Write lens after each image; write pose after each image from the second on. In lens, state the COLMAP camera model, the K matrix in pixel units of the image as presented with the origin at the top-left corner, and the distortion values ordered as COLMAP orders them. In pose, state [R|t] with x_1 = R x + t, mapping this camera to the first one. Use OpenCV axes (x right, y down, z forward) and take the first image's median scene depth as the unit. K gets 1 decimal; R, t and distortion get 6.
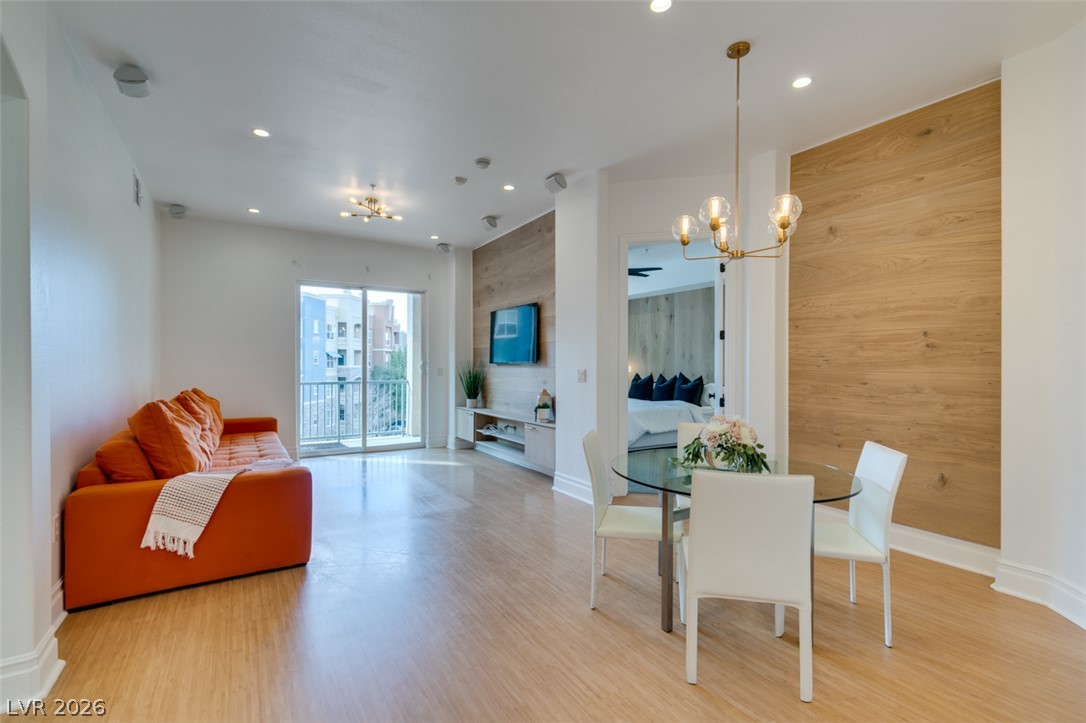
lens RADIAL K [[486.3, 0, 543.5], [0, 486.3, 364.0], [0, 0, 1]] dist [0.007726, -0.002083]
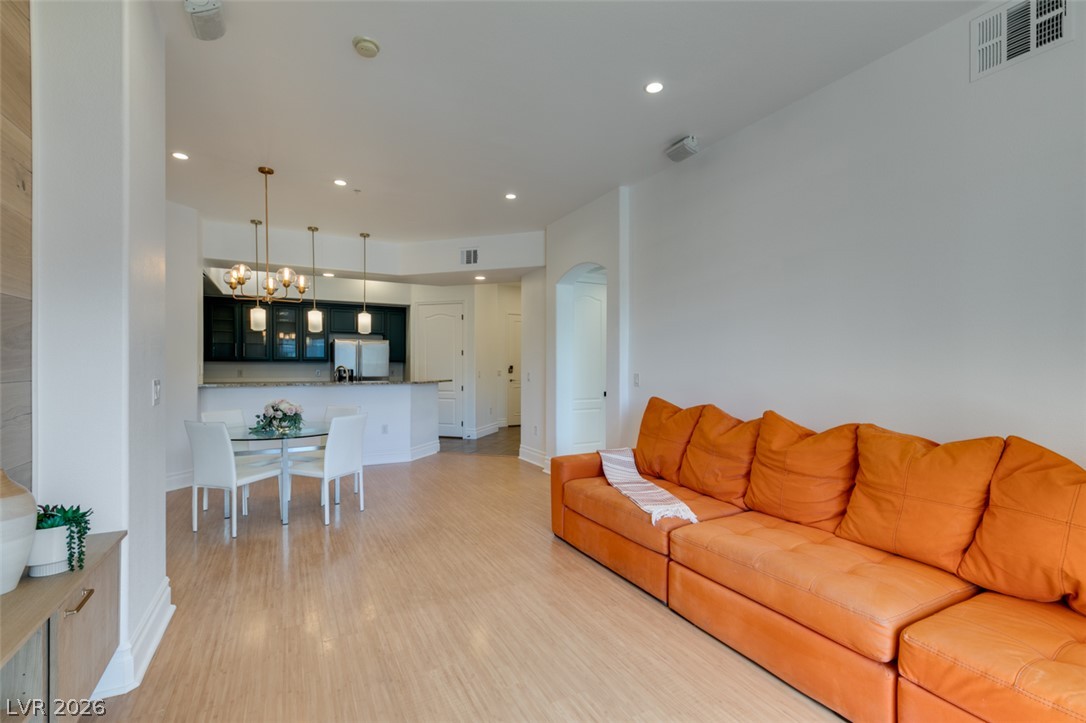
lens RADIAL K [[486.3, 0, 538.1], [0, 486.3, 368.3], [0, 0, 1]] dist [0.007726, -0.002083]
pose [[-0.996244, -0.002103, 0.086569, -0.368751], [-0.001458, 0.999971, 0.007512, -0.005417], [-0.086582, 0.007358, -0.996218, 1.478979]]
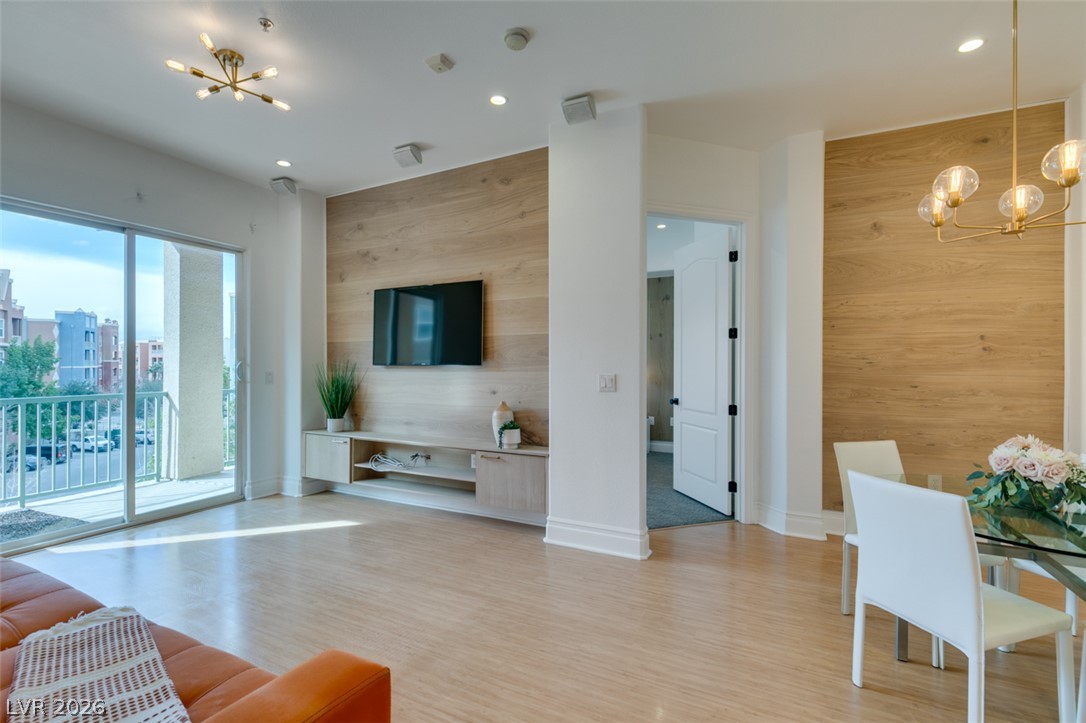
lens RADIAL K [[486.3, 0, 542.4], [0, 486.3, 366.2], [0, 0, 1]] dist [0.007726, -0.002083]
pose [[0.857474, -0.002523, 0.514521, -0.381213], [0.000330, 0.999990, 0.004352, -0.004476], [-0.514527, -0.003562, 0.857467, 0.424191]]
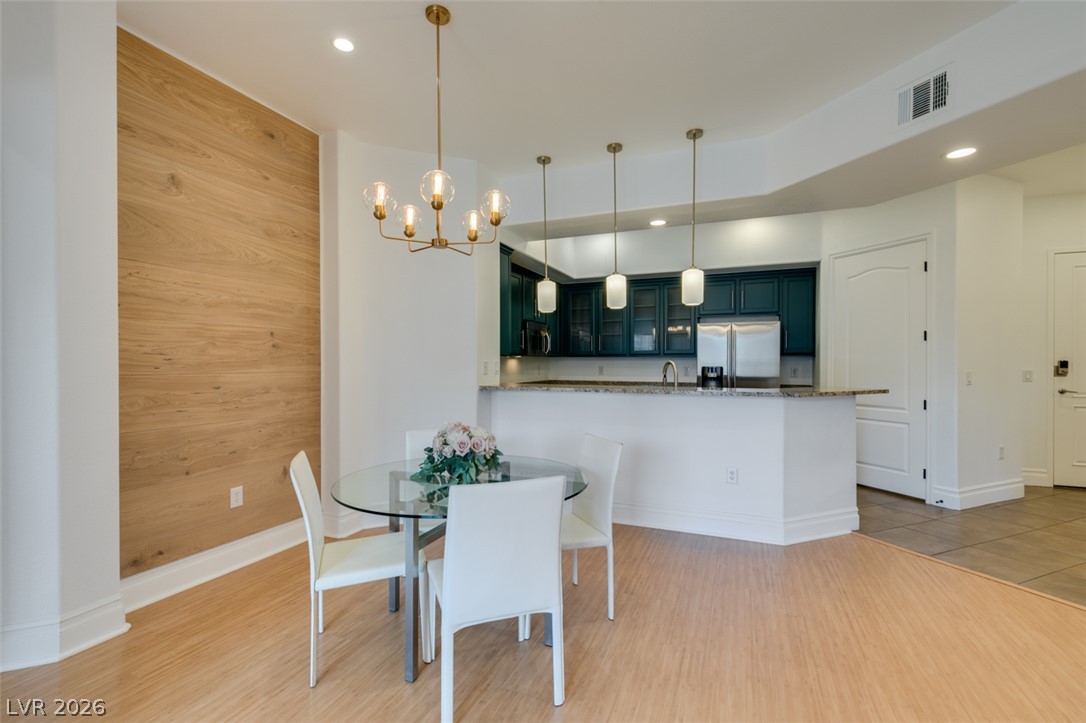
lens RADIAL K [[486.3, 0, 541.8], [0, 486.3, 364.6], [0, 0, 1]] dist [0.007726, -0.002083]
pose [[-0.578609, -0.005836, 0.815584, -0.263313], [0.002186, 0.999960, 0.008706, -0.004325], [-0.815602, 0.006821, -0.578573, 0.803932]]
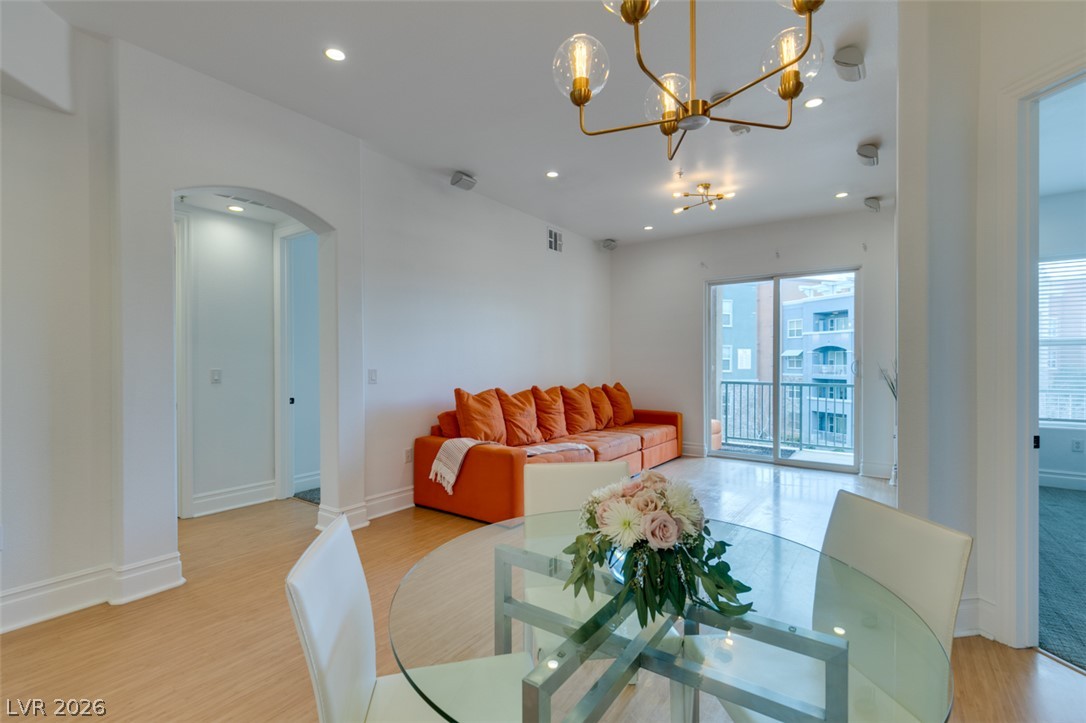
lens RADIAL K [[486.3, 0, 540.9], [0, 486.3, 367.2], [0, 0, 1]] dist [0.007726, -0.002083]
pose [[0.375330, 0.008510, -0.926852, 0.440442], [-0.001617, 0.999962, 0.008526, -0.000544], [0.926890, -0.001701, 0.375329, 0.415707]]
